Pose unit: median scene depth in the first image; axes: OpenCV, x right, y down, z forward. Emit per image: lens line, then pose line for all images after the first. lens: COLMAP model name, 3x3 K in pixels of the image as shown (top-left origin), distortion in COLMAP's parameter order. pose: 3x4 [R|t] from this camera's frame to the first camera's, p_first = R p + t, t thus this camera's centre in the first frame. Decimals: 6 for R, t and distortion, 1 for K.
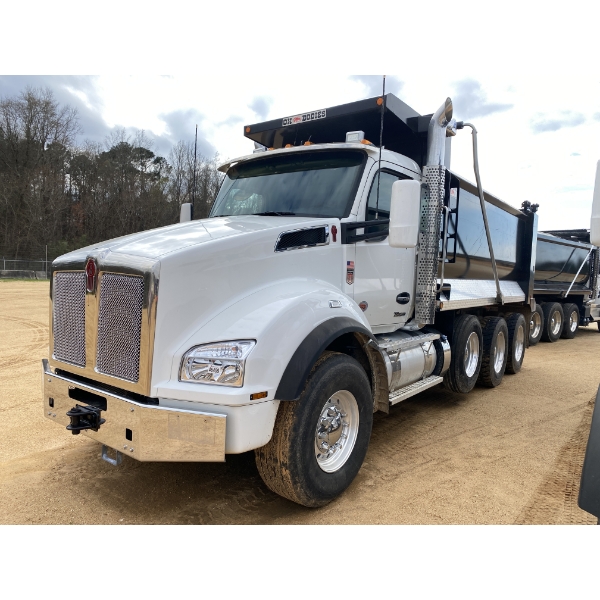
lens RADIAL K [[466.9, 0, 302.3], [0, 466.9, 299.9], [0, 0, 1]] dist [0.001540, -0.002330]
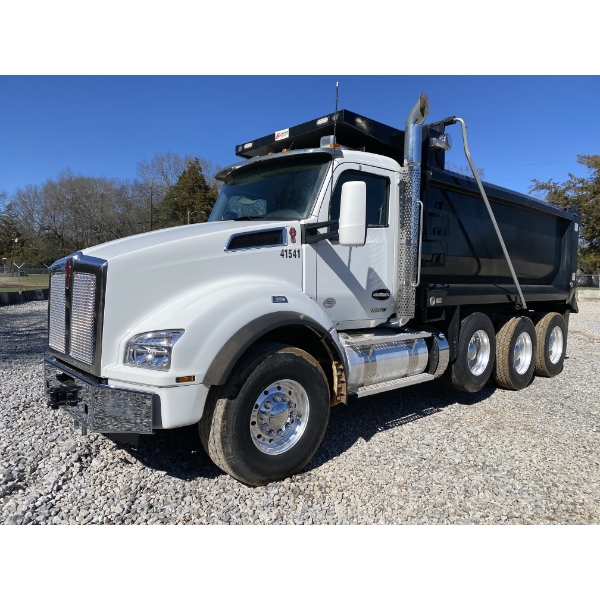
lens RADIAL K [[466.9, 0, 302.3], [0, 466.9, 299.9], [0, 0, 1]] dist [0.001540, -0.002330]
pose [[0.983834, -0.004246, -0.179035, 0.281544], [0.002980, 0.999969, -0.007337, 0.016519], [0.179061, 0.006685, 0.983815, -0.045878]]
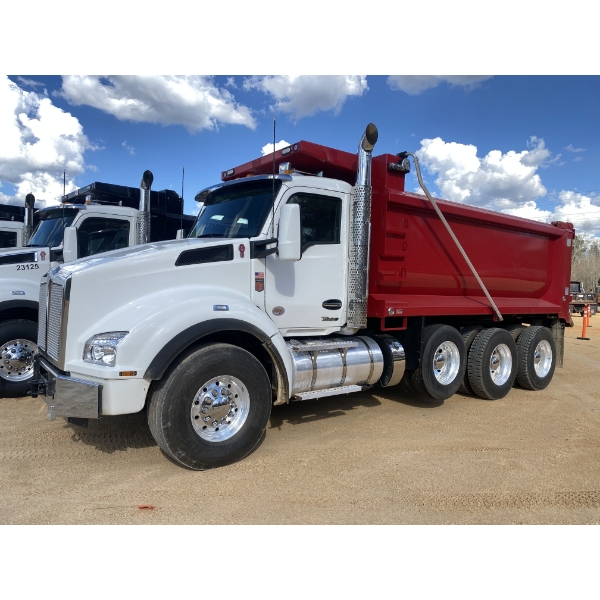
lens RADIAL K [[466.9, 0, 302.3], [0, 466.9, 299.9], [0, 0, 1]] dist [0.001540, -0.002330]
pose [[0.966133, 0.000390, -0.258046, 0.533315], [-0.009478, 0.999378, -0.033974, 0.025924], [0.257872, 0.035269, 0.965535, -0.124210]]
